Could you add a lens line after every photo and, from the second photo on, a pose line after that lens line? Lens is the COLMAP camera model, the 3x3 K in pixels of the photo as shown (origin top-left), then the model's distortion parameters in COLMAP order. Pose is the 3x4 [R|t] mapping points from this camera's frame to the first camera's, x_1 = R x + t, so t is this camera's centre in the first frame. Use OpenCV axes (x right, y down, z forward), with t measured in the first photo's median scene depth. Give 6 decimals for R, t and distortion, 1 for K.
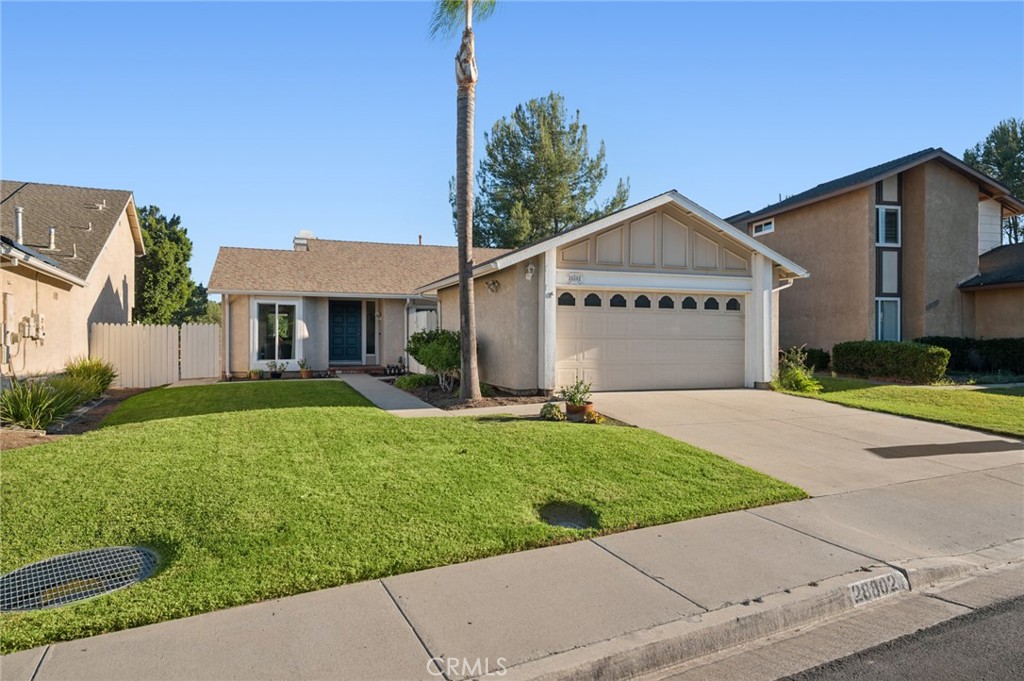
lens RADIAL K [[638.5, 0, 512.3], [0, 638.5, 347.1], [0, 0, 1]] dist [-0.000635, 0.000940]
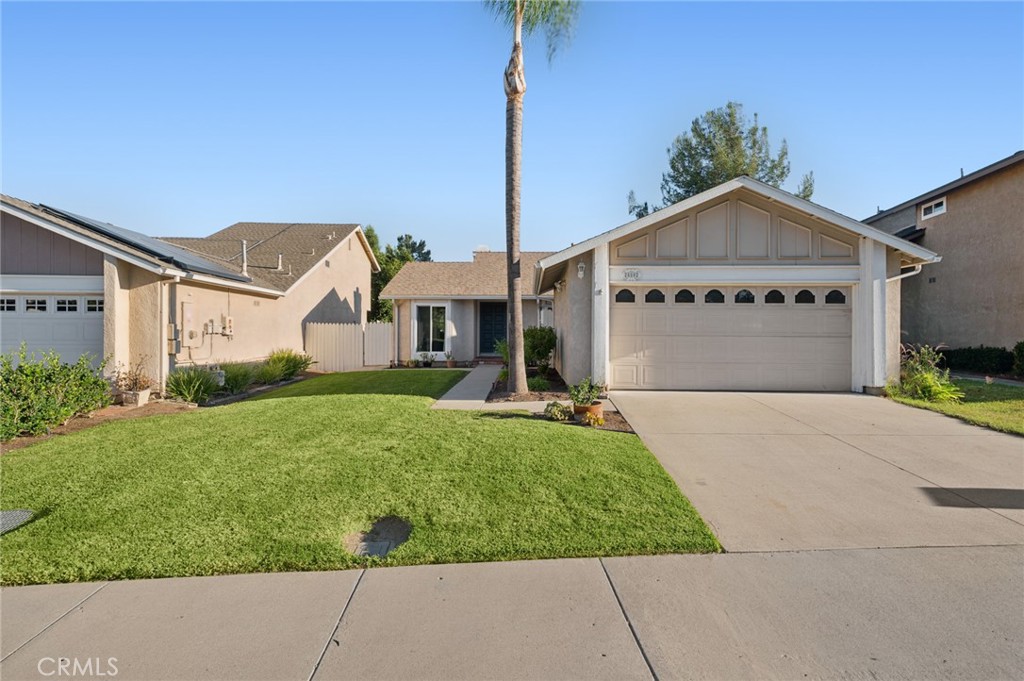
lens RADIAL K [[535.3, 0, 506.1], [0, 535.3, 335.5], [0, 0, 1]] dist [0.005623, -0.000253]
pose [[0.923448, 0.002442, -0.383715, 0.176815], [-0.006019, 0.999949, -0.008121, -0.004139], [0.383675, 0.009809, 0.923416, 0.120249]]
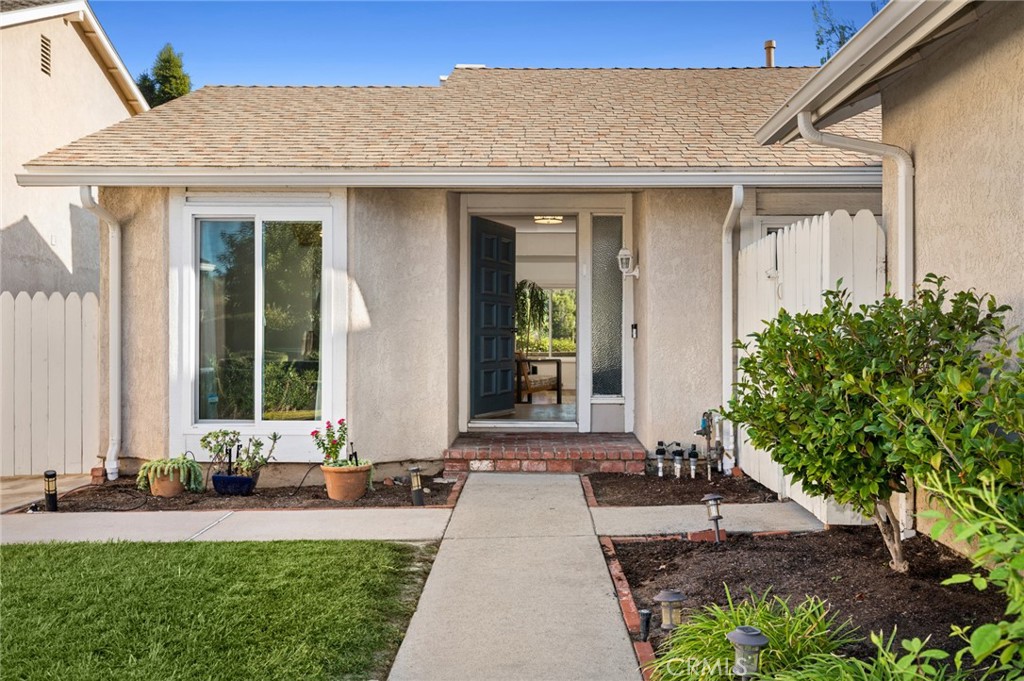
lens RADIAL K [[964.6, 0, 515.4], [0, 964.6, 343.3], [0, 0, 1]] dist [0.007065, 0.000000]
pose [[0.930224, -0.001818, -0.366987, -0.124835], [-0.003528, 0.999897, -0.013896, -0.009146], [0.366975, 0.014221, 0.930122, 0.729774]]
